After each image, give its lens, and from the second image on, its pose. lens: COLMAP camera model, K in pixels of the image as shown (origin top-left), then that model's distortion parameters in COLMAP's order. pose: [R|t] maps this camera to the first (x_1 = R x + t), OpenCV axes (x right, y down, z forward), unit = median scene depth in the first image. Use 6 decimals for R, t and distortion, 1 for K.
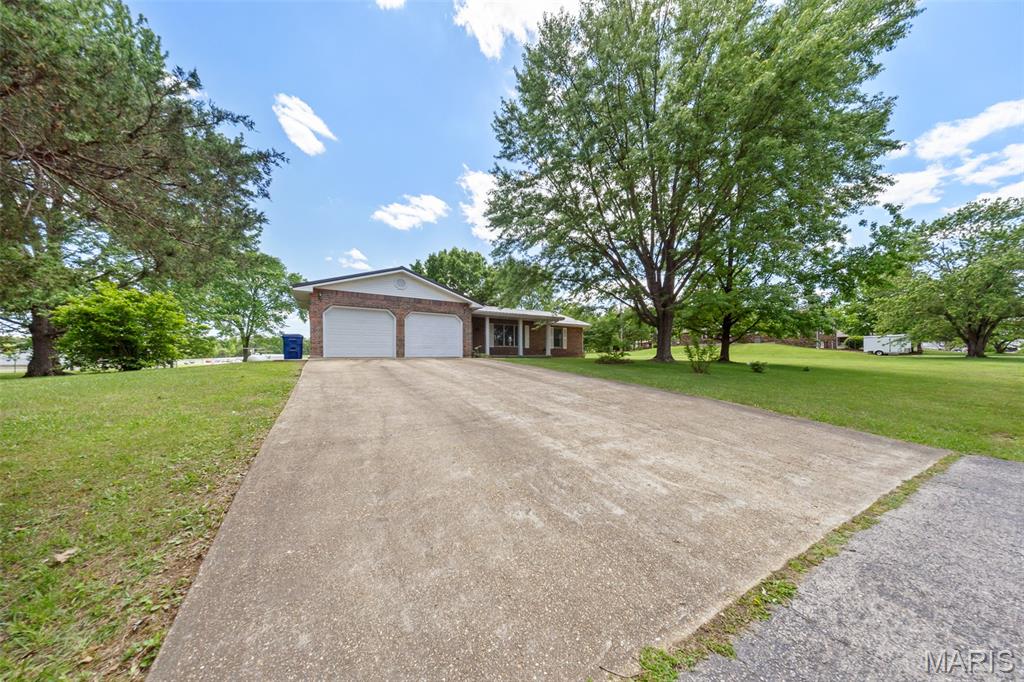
lens RADIAL K [[309.5, 0, 513.5], [0, 309.5, 350.9], [0, 0, 1]] dist [-0.001093, -0.000126]
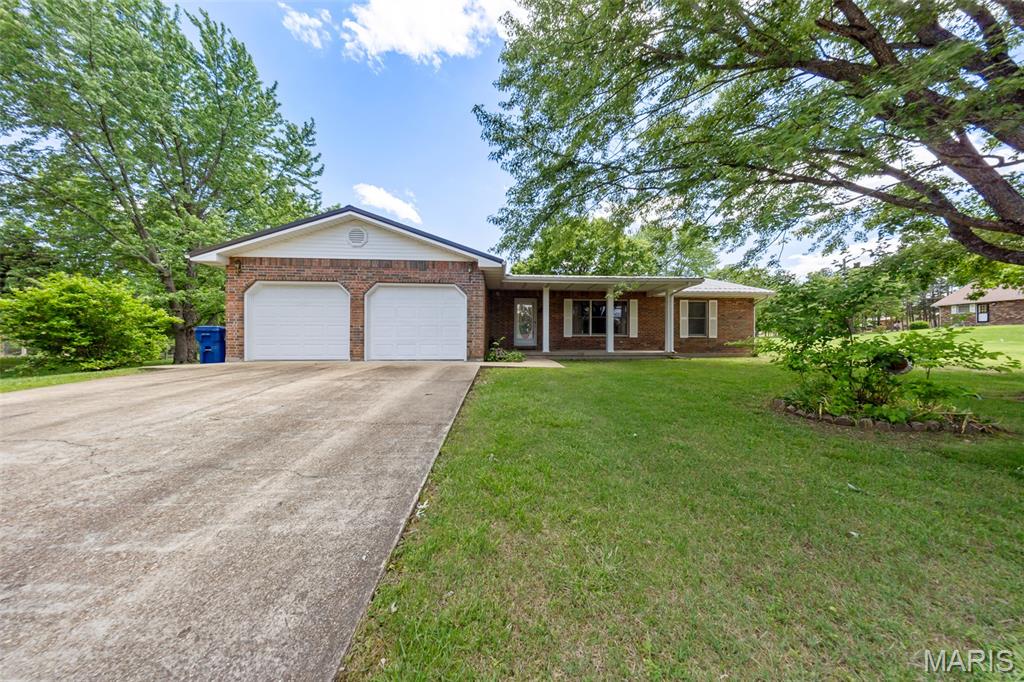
lens RADIAL K [[299.7, 0, 515.2], [0, 299.7, 338.1], [0, 0, 1]] dist [-0.000238, -0.000025]
pose [[0.886445, 0.000760, -0.462832, 0.157728], [0.006196, 0.999890, 0.013510, -0.025320], [0.462792, -0.014843, 0.886343, 0.558287]]
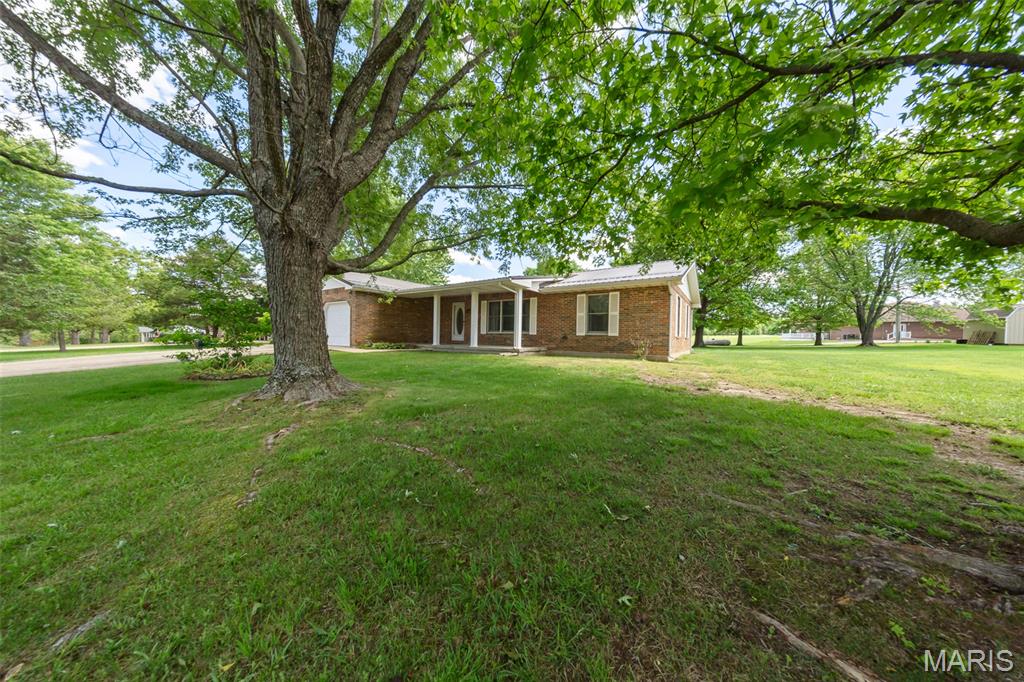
lens RADIAL K [[309.5, 0, 513.5], [0, 309.5, 350.9], [0, 0, 1]] dist [-0.001093, -0.000126]
pose [[0.427513, 0.043798, -0.902947, 0.856074], [0.000948, 0.998803, 0.048896, -0.011194], [0.904009, -0.021760, 0.426960, 1.028480]]
